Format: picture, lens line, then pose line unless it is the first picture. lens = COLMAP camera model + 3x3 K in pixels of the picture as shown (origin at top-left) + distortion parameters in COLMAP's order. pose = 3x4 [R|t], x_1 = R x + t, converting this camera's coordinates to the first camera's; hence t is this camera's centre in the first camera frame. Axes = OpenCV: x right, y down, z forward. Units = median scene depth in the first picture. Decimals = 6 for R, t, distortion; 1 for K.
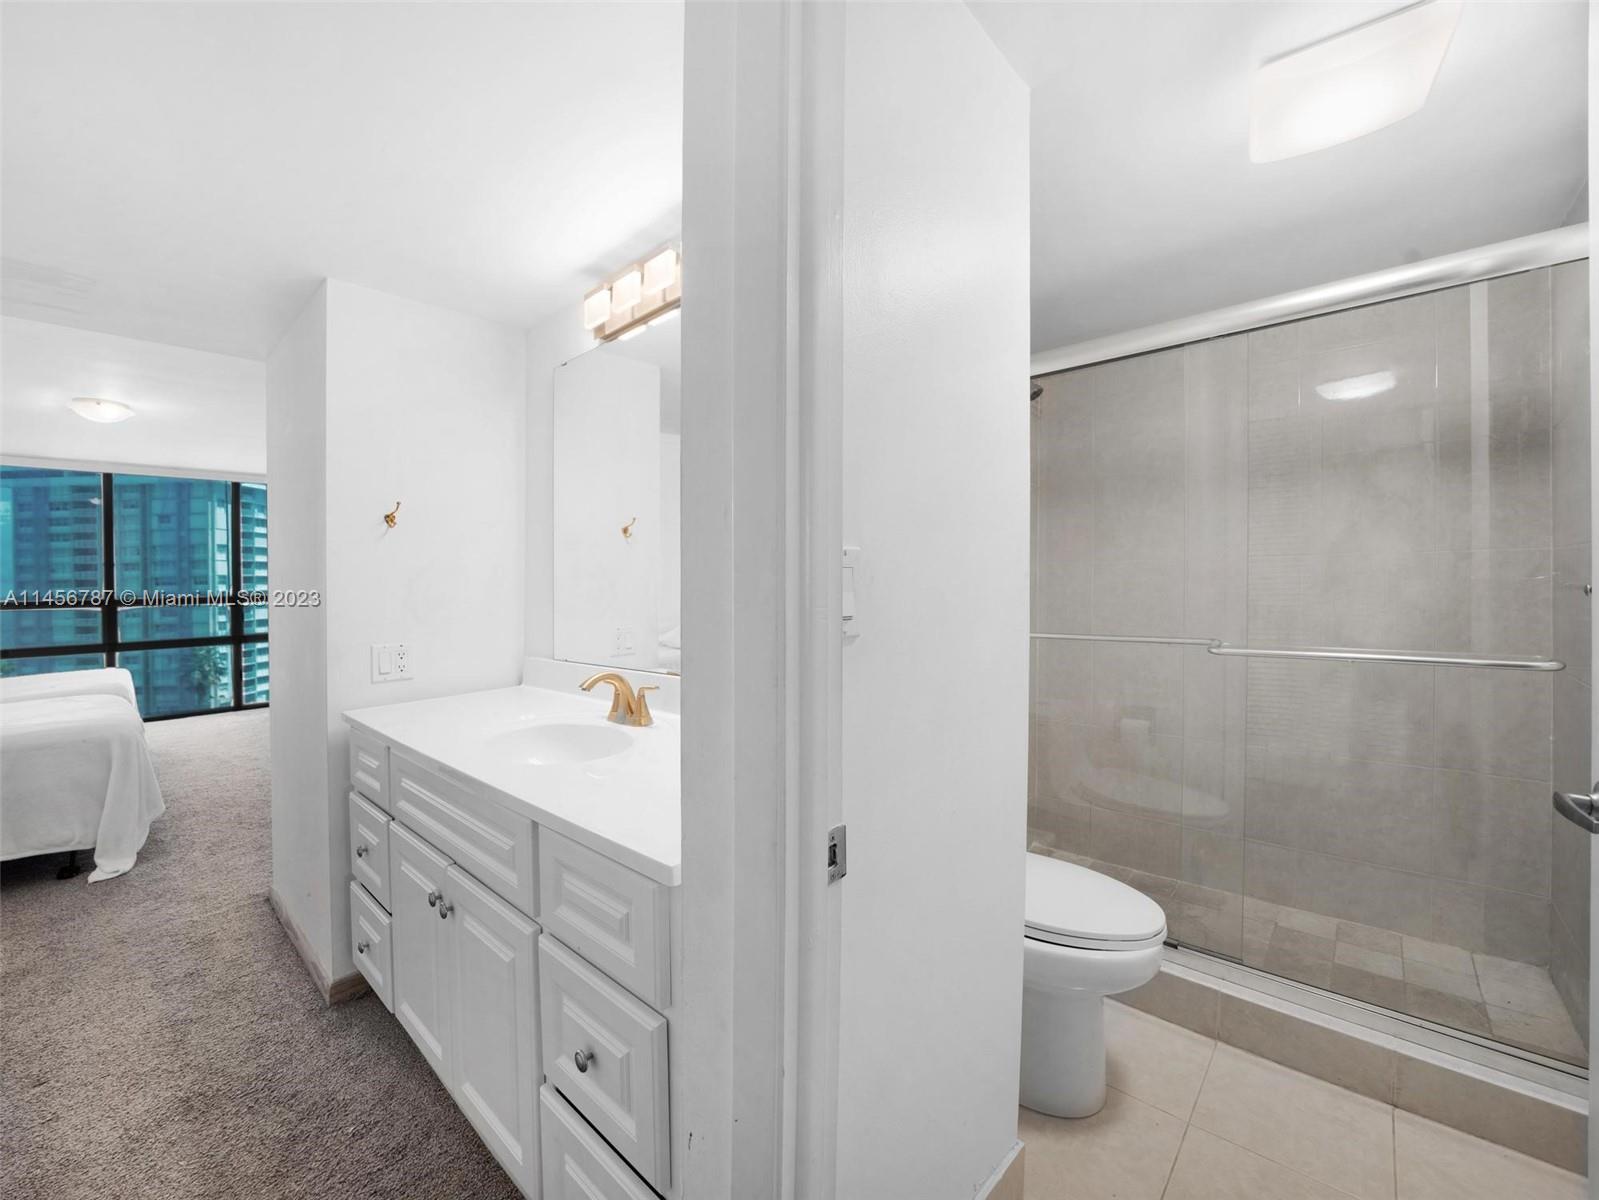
lens RADIAL K [[646.4, 0, 804.4], [0, 646.4, 622.0], [0, 0, 1]] dist [-0.002812, 0.000191]
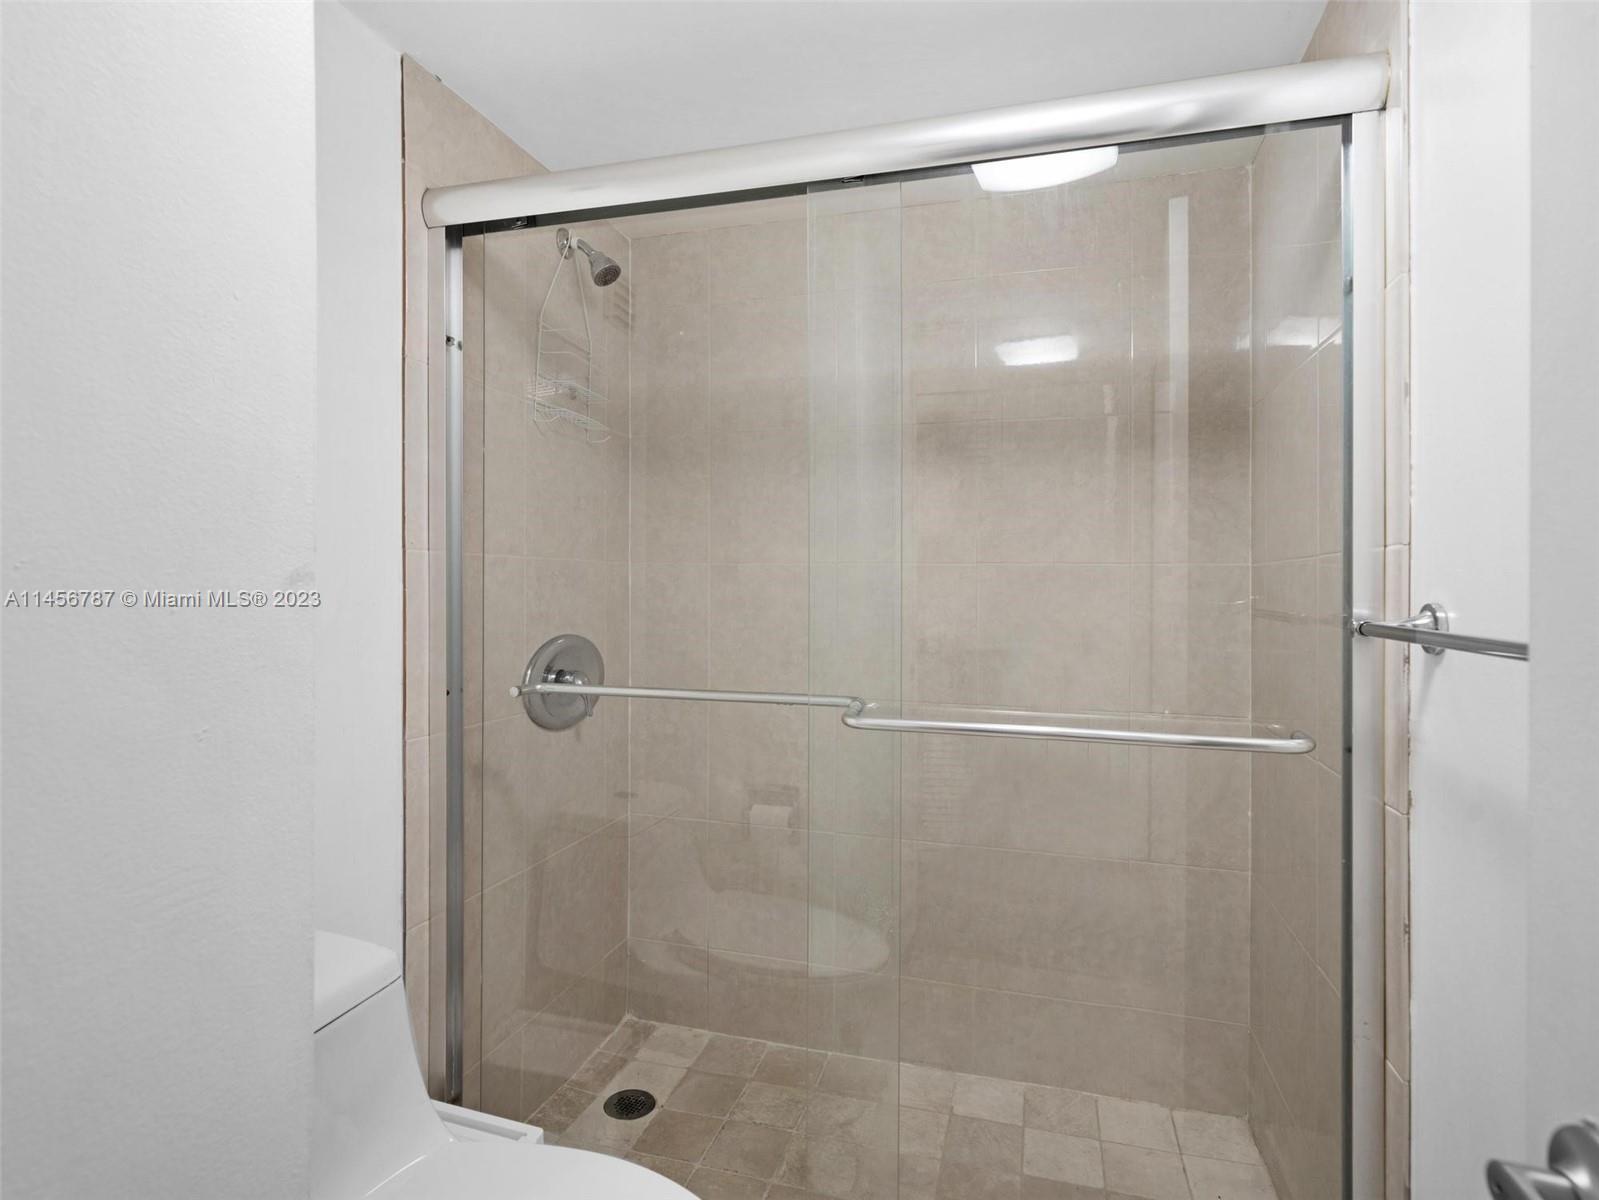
lens RADIAL K [[838.7, 0, 799.5], [0, 838.7, 600.0], [0, 0, 1]] dist [0.017226, -0.000556]
pose [[0.904452, 0.027076, 0.425715, 0.221280], [-0.009854, 0.999043, -0.042606, -0.022227], [-0.426462, 0.034340, 0.903854, 0.282899]]
